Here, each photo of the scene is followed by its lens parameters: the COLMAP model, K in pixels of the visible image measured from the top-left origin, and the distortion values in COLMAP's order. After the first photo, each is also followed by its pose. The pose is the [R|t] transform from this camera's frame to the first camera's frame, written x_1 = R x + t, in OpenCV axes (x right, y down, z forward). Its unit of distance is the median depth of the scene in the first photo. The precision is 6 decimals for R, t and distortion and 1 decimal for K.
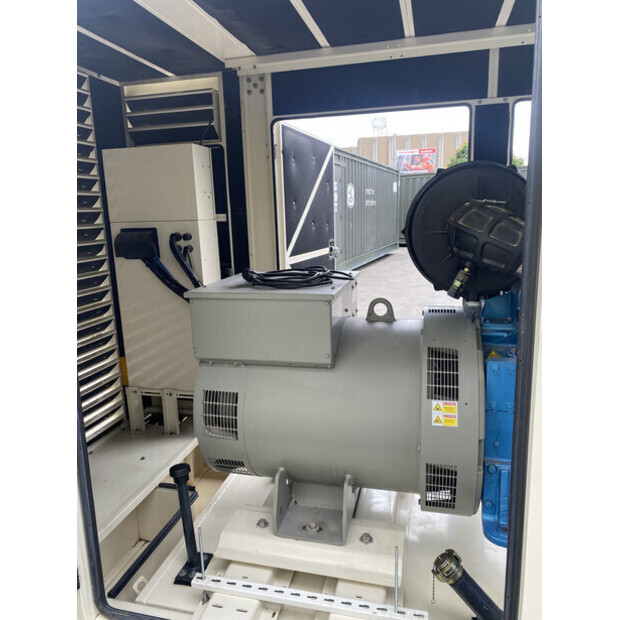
lens RADIAL K [[477.6, 0, 310.0], [0, 477.6, 310.0], [0, 0, 1]] dist [0.130062, -0.001722]
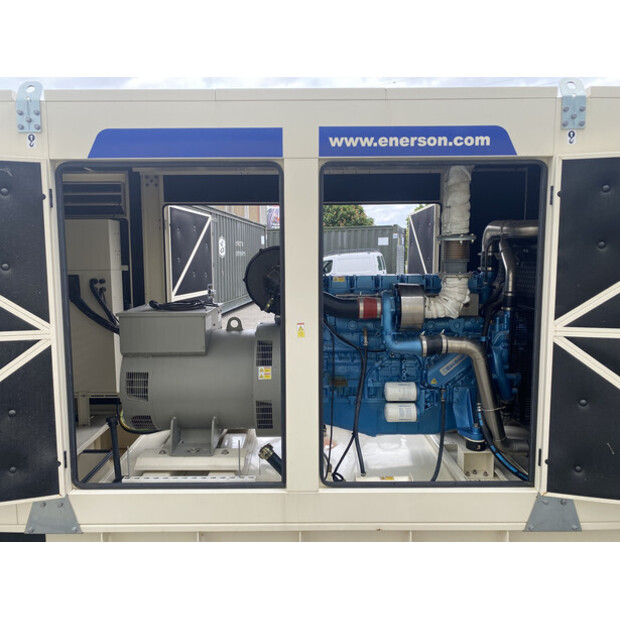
lens RADIAL K [[493.2, 0, 310.2], [0, 493.2, 292.9], [0, 0, 1]] dist [-0.009054, -0.007217]
pose [[0.967406, 0.005781, 0.253163, -0.026713], [0.028032, 0.991151, -0.129749, 0.090604], [-0.251672, 0.132617, 0.958683, -0.556726]]
